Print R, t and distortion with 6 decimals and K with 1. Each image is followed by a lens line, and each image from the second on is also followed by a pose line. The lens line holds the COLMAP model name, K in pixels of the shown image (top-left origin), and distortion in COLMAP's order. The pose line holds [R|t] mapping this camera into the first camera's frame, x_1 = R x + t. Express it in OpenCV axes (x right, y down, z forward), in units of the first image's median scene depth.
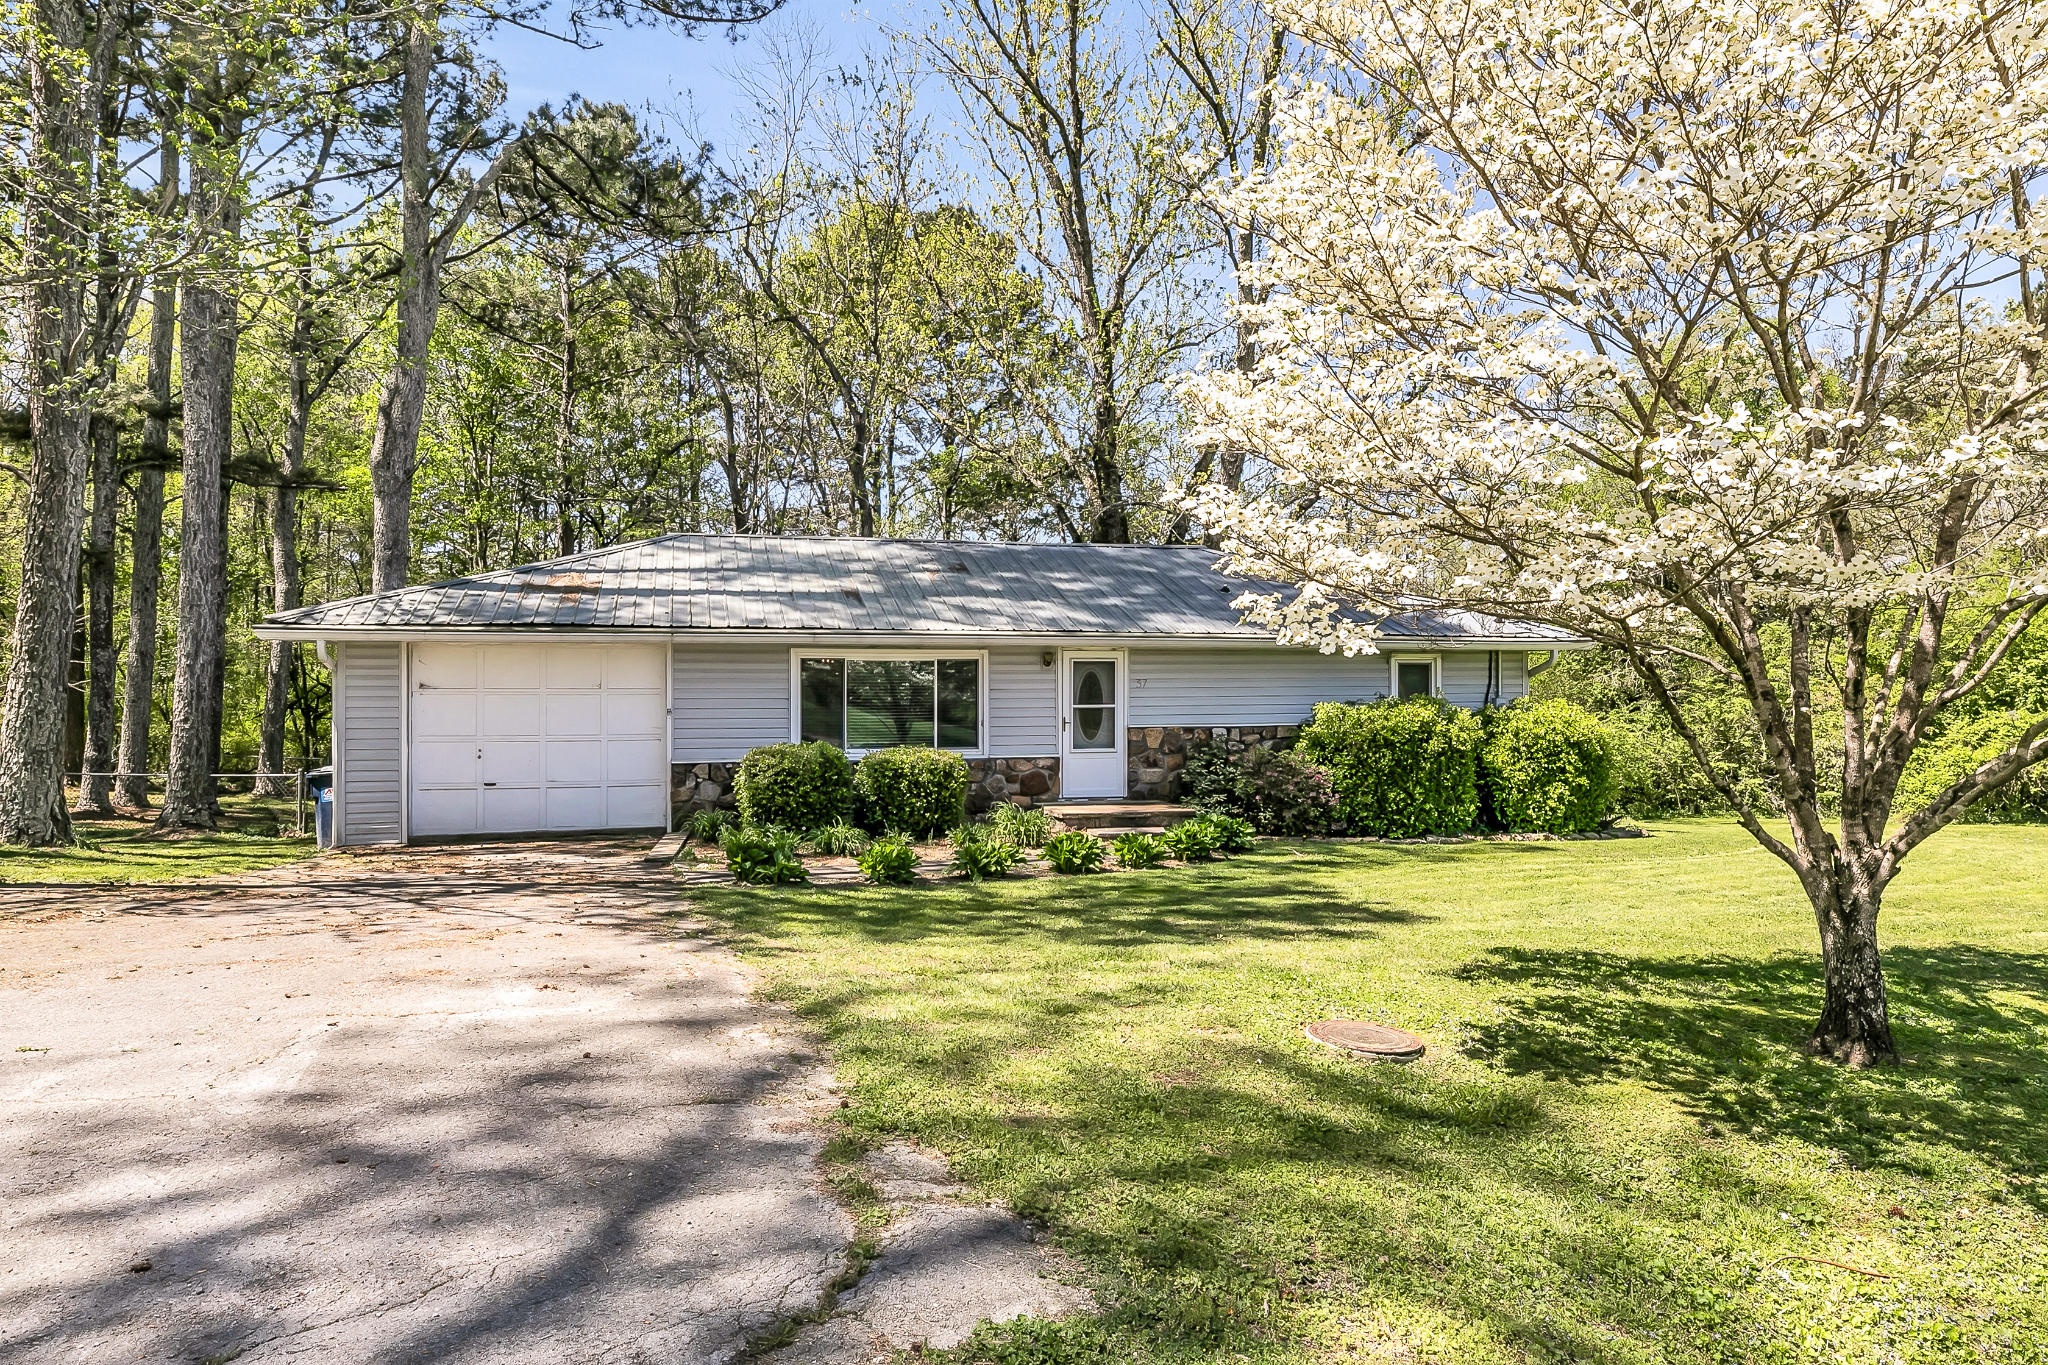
lens RADIAL K [[1328.1, 0, 1024.0], [0, 1328.1, 682.5], [0, 0, 1]] dist [0.000344, 0.004483]
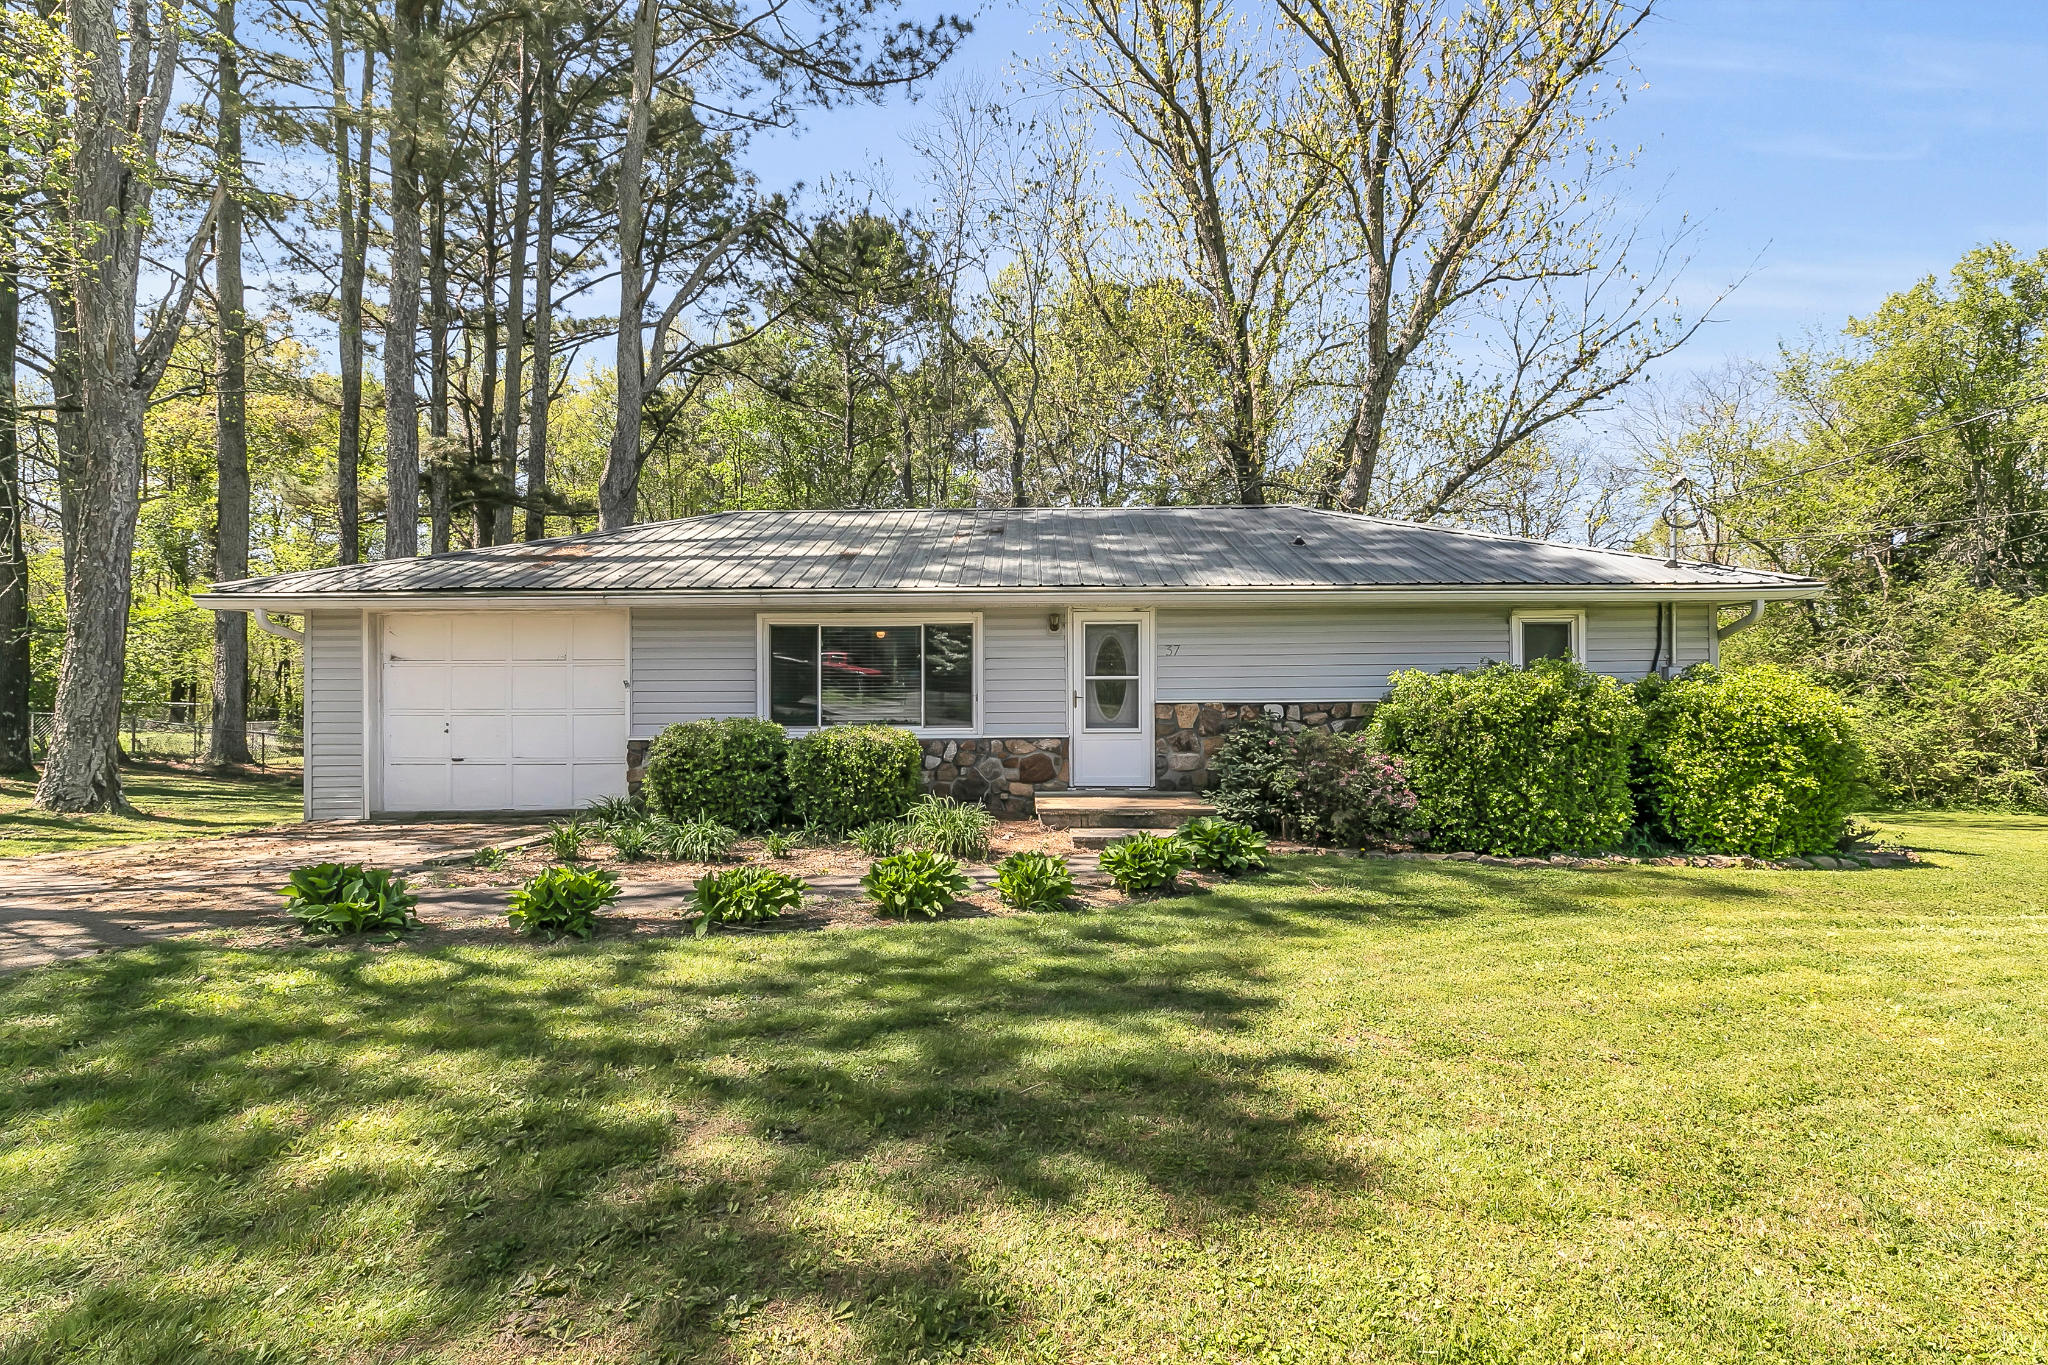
lens RADIAL K [[952.3, 0, 1012.5], [0, 952.3, 682.6], [0, 0, 1]] dist [0.001439, -0.000181]
pose [[0.961012, -0.004253, -0.276472, 0.161758], [0.004726, 0.999988, 0.001047, 0.020364], [0.276465, -0.002313, 0.961021, 0.413437]]
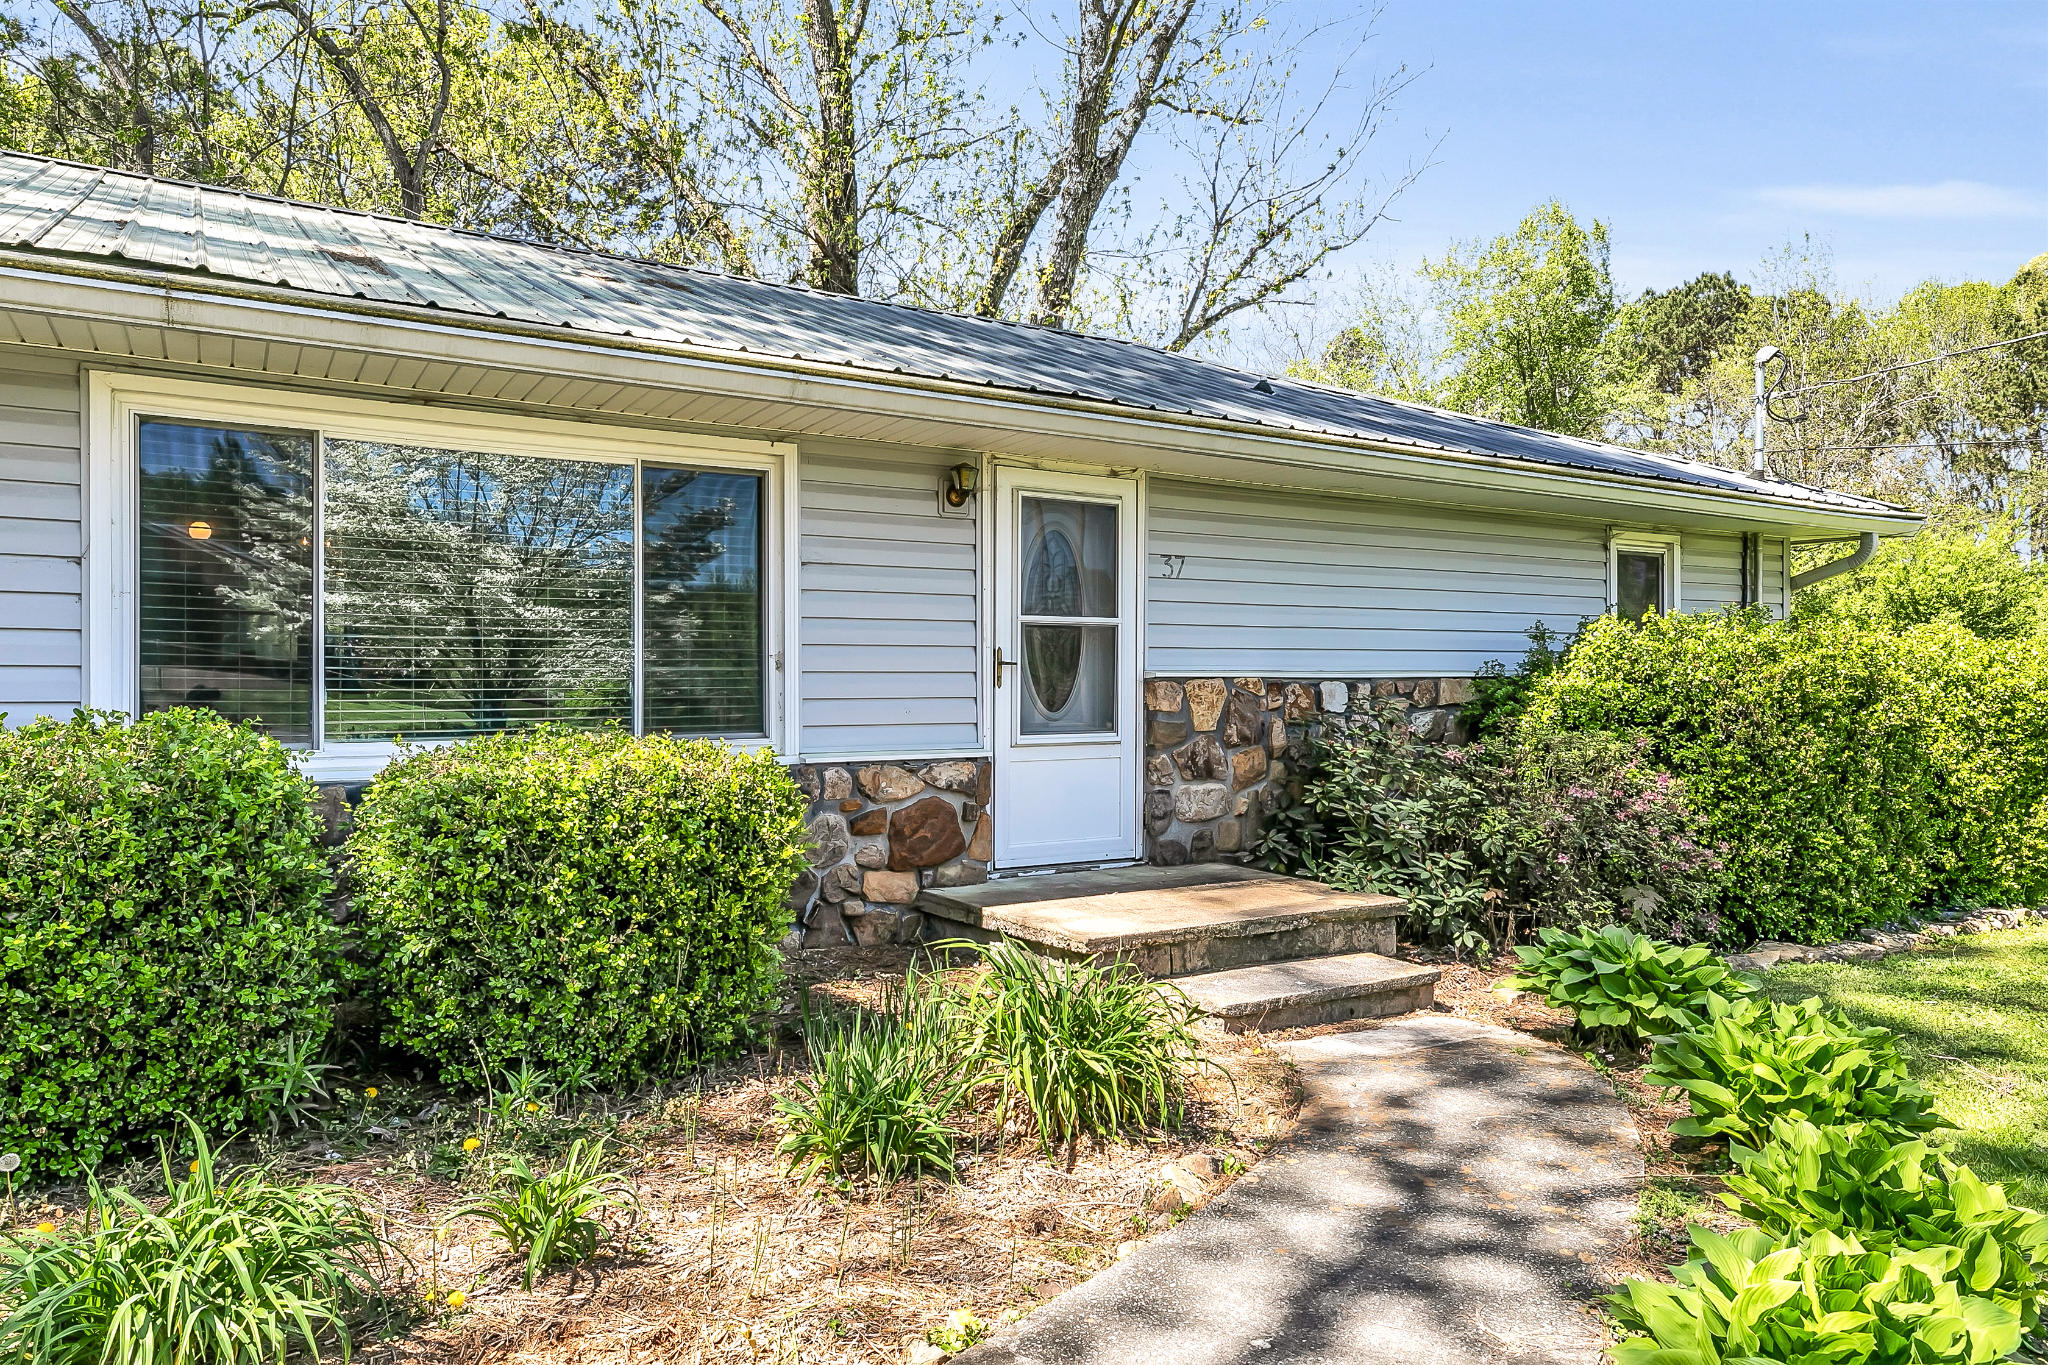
lens RADIAL K [[1328.1, 0, 1024.0], [0, 1328.1, 682.5], [0, 0, 1]] dist [0.000344, 0.004483]
pose [[0.955173, -0.000345, 0.296047, -0.071801], [0.000004, 0.999999, 0.001152, 0.035638], [-0.296047, -0.001099, 0.955173, 0.659815]]
